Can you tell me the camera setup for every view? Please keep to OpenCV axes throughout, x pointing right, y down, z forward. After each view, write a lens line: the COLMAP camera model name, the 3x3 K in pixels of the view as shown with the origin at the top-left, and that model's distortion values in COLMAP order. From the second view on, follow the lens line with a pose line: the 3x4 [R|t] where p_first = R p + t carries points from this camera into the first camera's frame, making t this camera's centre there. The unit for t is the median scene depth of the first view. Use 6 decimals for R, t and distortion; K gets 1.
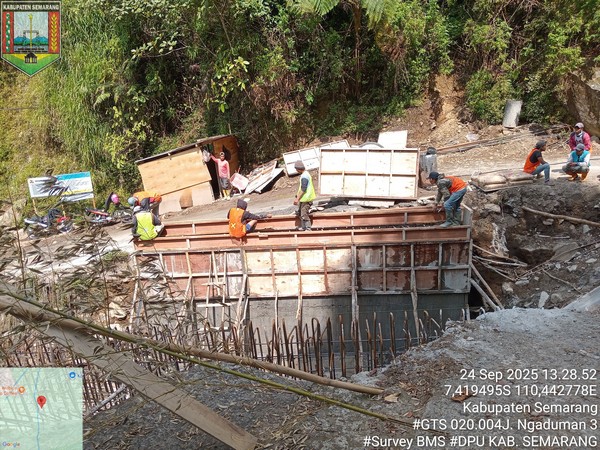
lens RADIAL K [[445.3, 0, 296.5], [0, 445.3, 223.8], [0, 0, 1]] dist [0.032713, -0.074733]
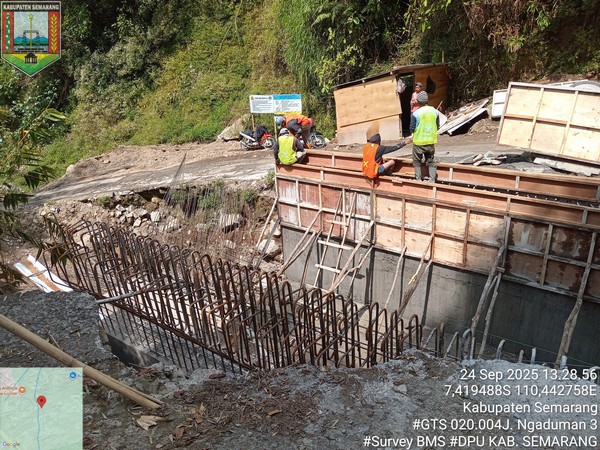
lens RADIAL K [[445.3, 0, 296.5], [0, 445.3, 223.8], [0, 0, 1]] dist [0.032713, -0.074733]
pose [[0.848396, 0.227579, -0.477946, 0.180301], [-0.159409, 0.970796, 0.179289, -0.016098], [0.504790, -0.075920, 0.859897, 0.155195]]
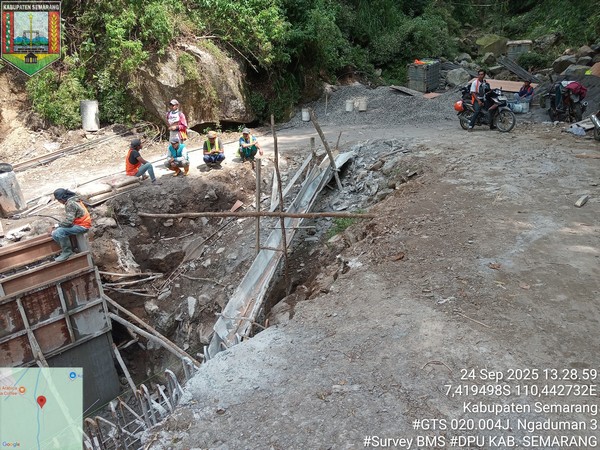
lens RADIAL K [[445.3, 0, 296.5], [0, 445.3, 223.8], [0, 0, 1]] dist [0.032713, -0.074733]
pose [[0.631003, -0.236353, 0.738900, 0.040982], [0.253771, 0.962945, 0.091305, -0.019234], [-0.733100, 0.129898, 0.667601, 0.175382]]
